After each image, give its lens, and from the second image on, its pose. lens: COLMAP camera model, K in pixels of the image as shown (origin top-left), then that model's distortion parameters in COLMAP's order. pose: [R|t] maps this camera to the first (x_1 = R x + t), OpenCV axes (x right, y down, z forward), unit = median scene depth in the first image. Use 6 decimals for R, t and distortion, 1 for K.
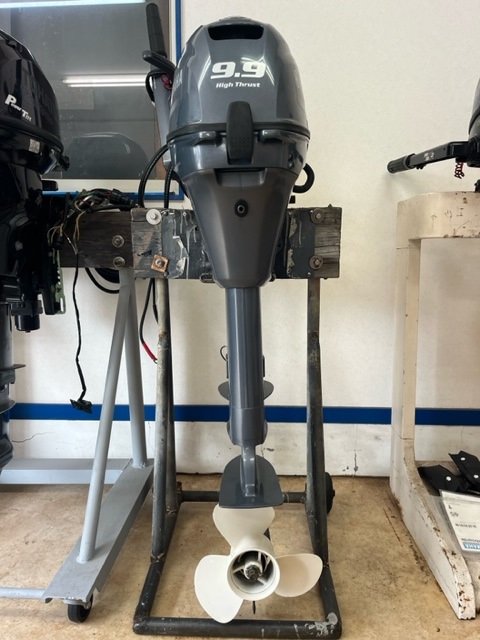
lens RADIAL K [[477.2, 0, 245.7], [0, 477.2, 326.3], [0, 0, 1]] dist [0.091604, -0.113127]
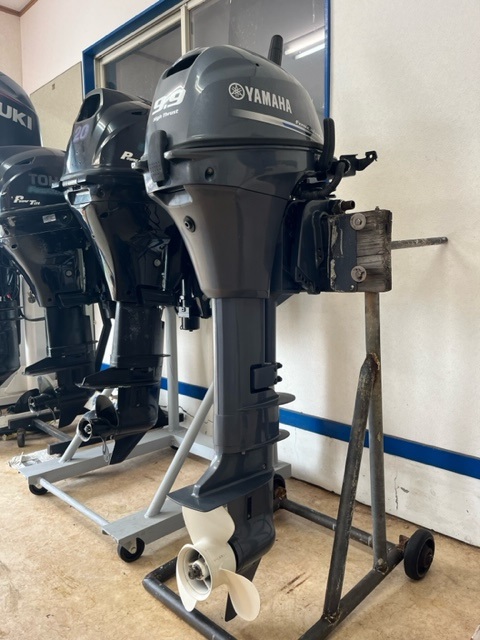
lens RADIAL K [[477.2, 0, 245.7], [0, 477.2, 326.3], [0, 0, 1]] dist [0.091604, -0.113127]
pose [[0.738265, 0.069303, -0.670941, 0.590601], [-0.088768, 0.996039, 0.005207, -0.023585], [0.668644, 0.055714, 0.741493, 0.211676]]
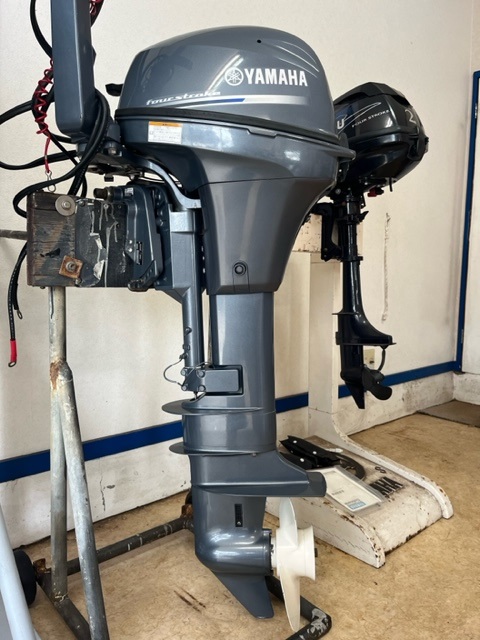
lens RADIAL K [[481.8, 0, 240.0], [0, 481.8, 320.0], [0, 0, 1]] dist [0.069669, -0.110221]
pose [[0.735979, -0.053254, 0.674906, -0.511206], [0.084778, 0.996304, -0.013836, -0.014957], [-0.671675, 0.067400, 0.737774, 0.261755]]
